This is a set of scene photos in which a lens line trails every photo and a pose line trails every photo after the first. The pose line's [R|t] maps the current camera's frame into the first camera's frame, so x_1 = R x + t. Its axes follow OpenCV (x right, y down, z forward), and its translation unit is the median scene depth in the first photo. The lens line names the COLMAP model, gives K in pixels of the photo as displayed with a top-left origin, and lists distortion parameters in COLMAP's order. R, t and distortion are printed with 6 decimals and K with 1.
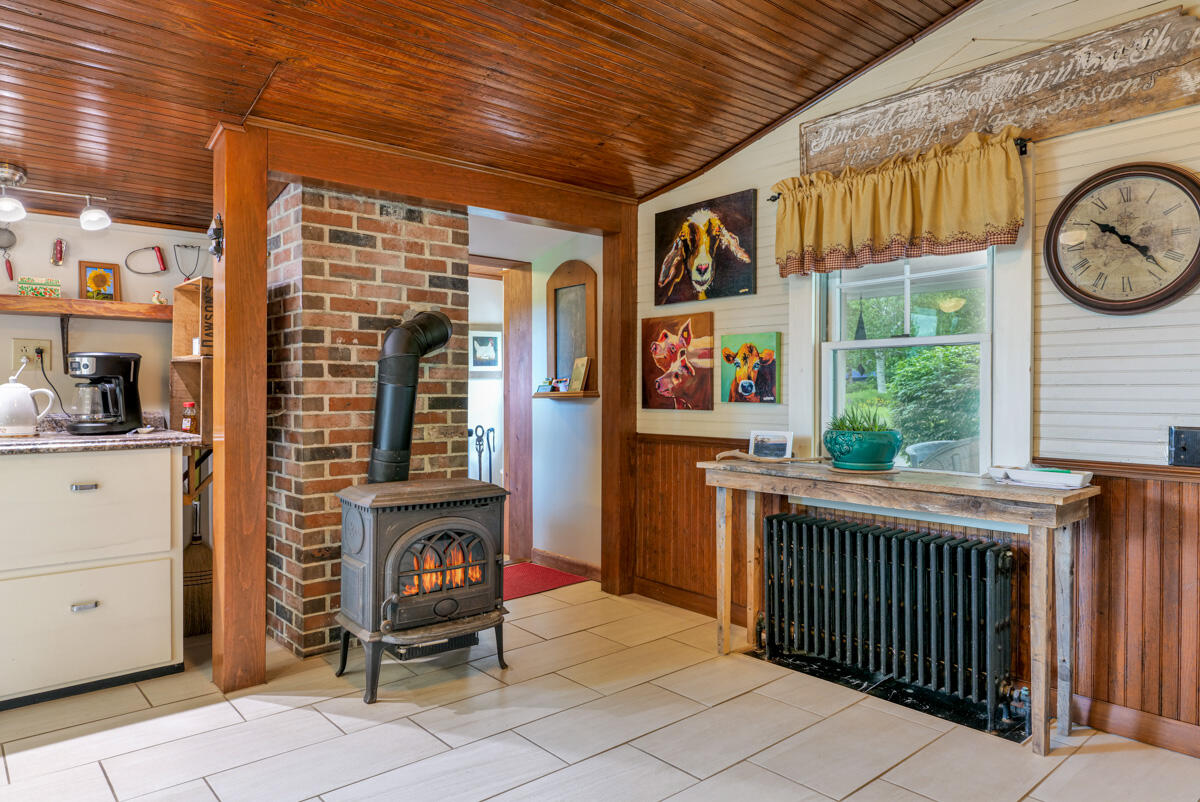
lens RADIAL K [[769.3, 0, 600.2], [0, 769.3, 394.5], [0, 0, 1]] dist [0.016074, -0.004160]
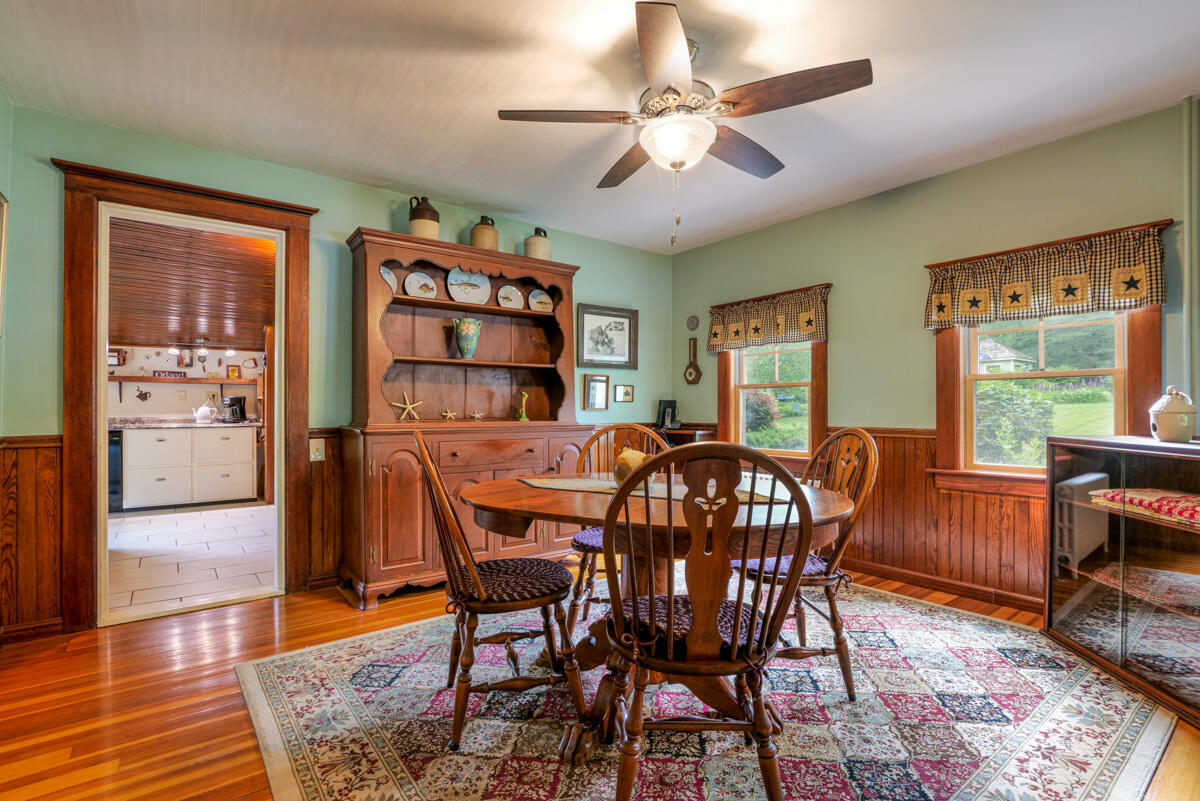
lens RADIAL K [[559.6, 0, 596.7], [0, 559.6, 402.1], [0, 0, 1]] dist [-0.005852, 0.000386]
pose [[0.998732, -0.002612, -0.050282, 0.817434], [0.001798, 0.999867, -0.016222, 0.006256], [0.050317, 0.016111, 0.998603, -1.020100]]
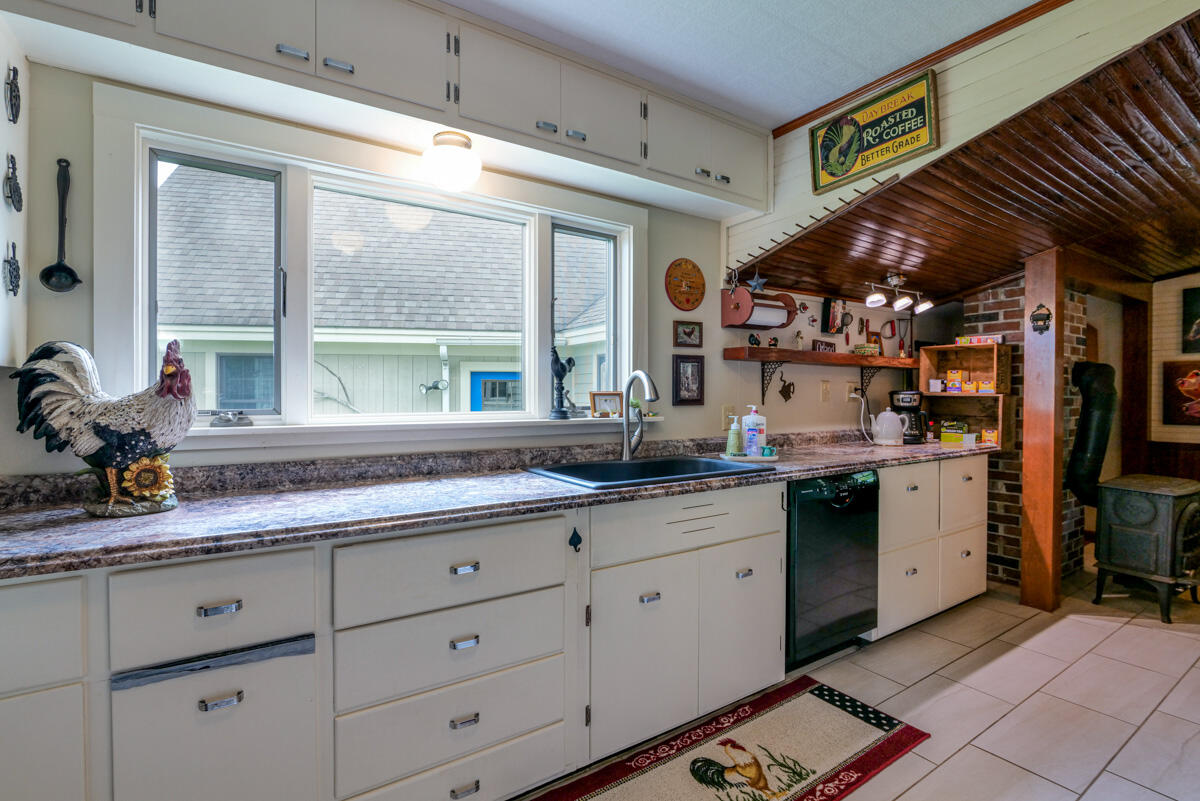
lens RADIAL K [[559.6, 0, 601.7], [0, 559.6, 398.1], [0, 0, 1]] dist [-0.005852, 0.000386]
pose [[0.993792, 0.002194, -0.111229, -1.045195], [-0.001872, 0.999994, 0.003000, -0.038424], [0.111234, -0.002773, 0.993790, -0.177298]]
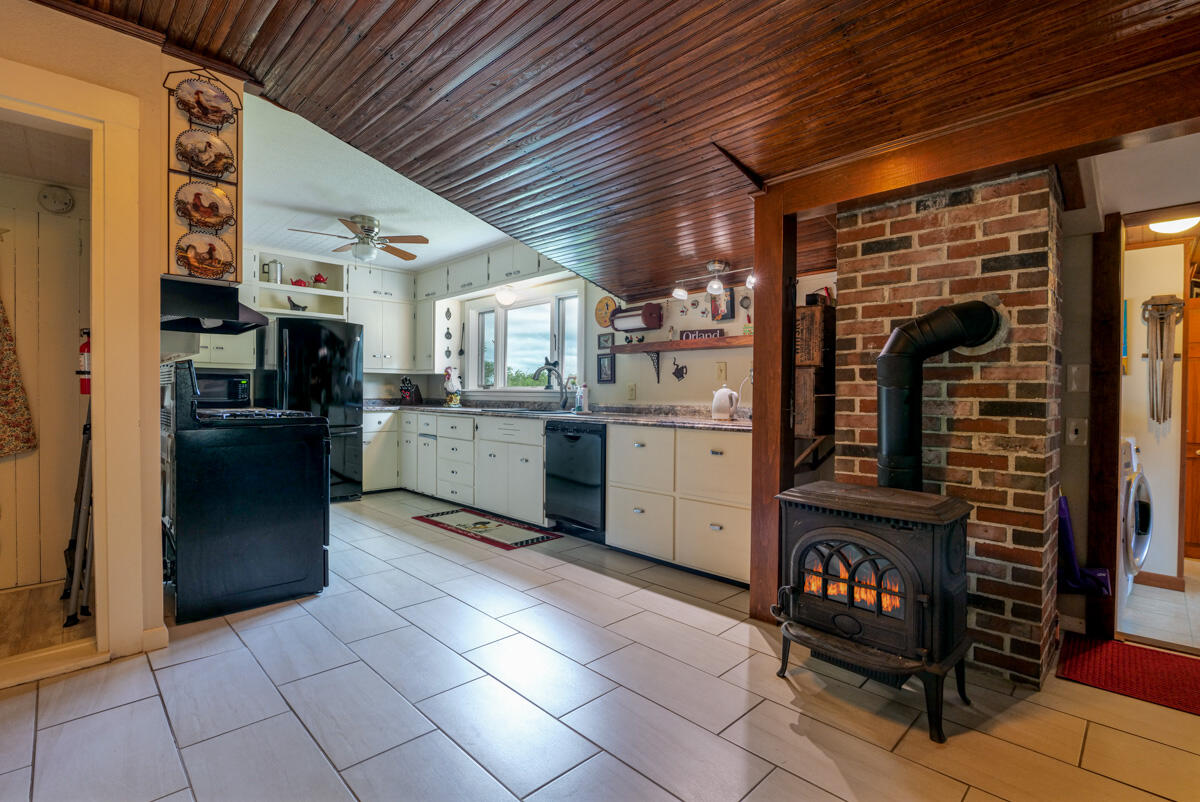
lens RADIAL K [[559.6, 0, 599.0], [0, 559.6, 396.9], [0, 0, 1]] dist [-0.005852, 0.000386]
pose [[0.071061, 0.006967, -0.997448, 0.384245], [-0.012513, 0.999903, 0.006093, 0.000056], [0.997394, 0.012048, 0.071141, 0.550587]]
